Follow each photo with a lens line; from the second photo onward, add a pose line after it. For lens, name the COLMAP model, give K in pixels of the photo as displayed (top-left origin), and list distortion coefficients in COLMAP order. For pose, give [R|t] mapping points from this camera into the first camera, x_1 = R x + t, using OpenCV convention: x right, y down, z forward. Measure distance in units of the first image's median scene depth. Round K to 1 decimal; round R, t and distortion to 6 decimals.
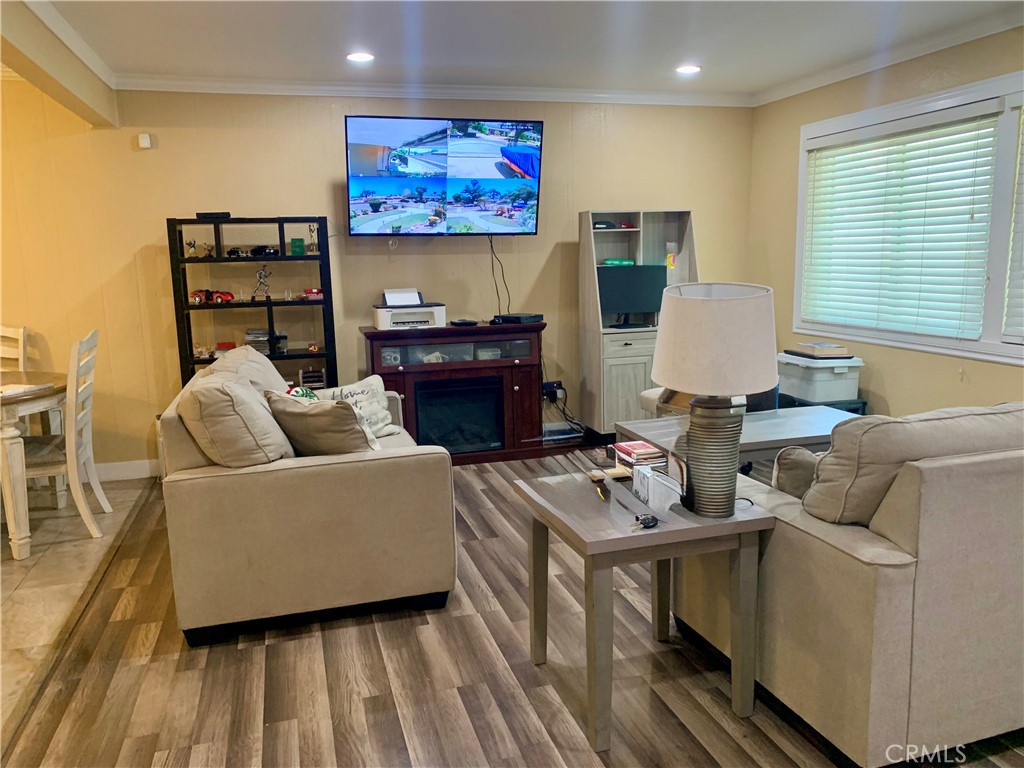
lens RADIAL K [[786.0, 0, 512.0], [0, 786.0, 384.0], [0, 0, 1]] dist [0.087490, -0.149065]
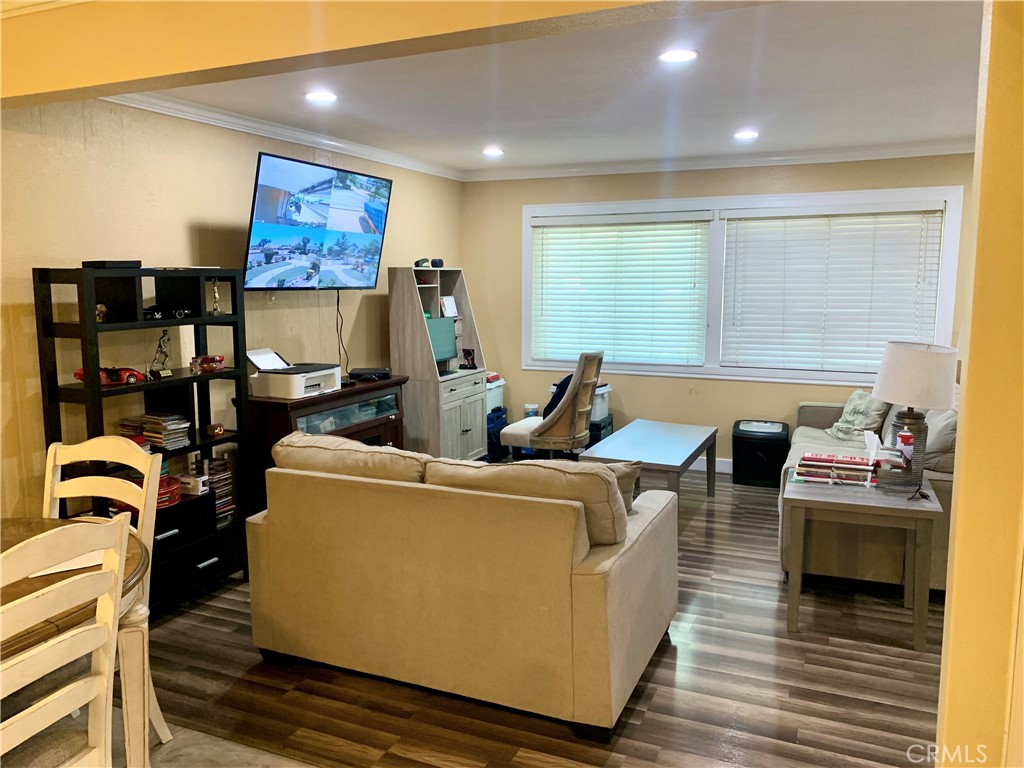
lens RADIAL K [[771.7, 0, 512.0], [0, 771.7, 384.0], [0, 0, 1]] dist [0.009120, -0.001577]
pose [[0.643179, -0.083909, 0.761105, -0.653094], [0.112165, 0.993580, 0.014753, -0.069402], [-0.757456, 0.075880, 0.648461, 0.261710]]
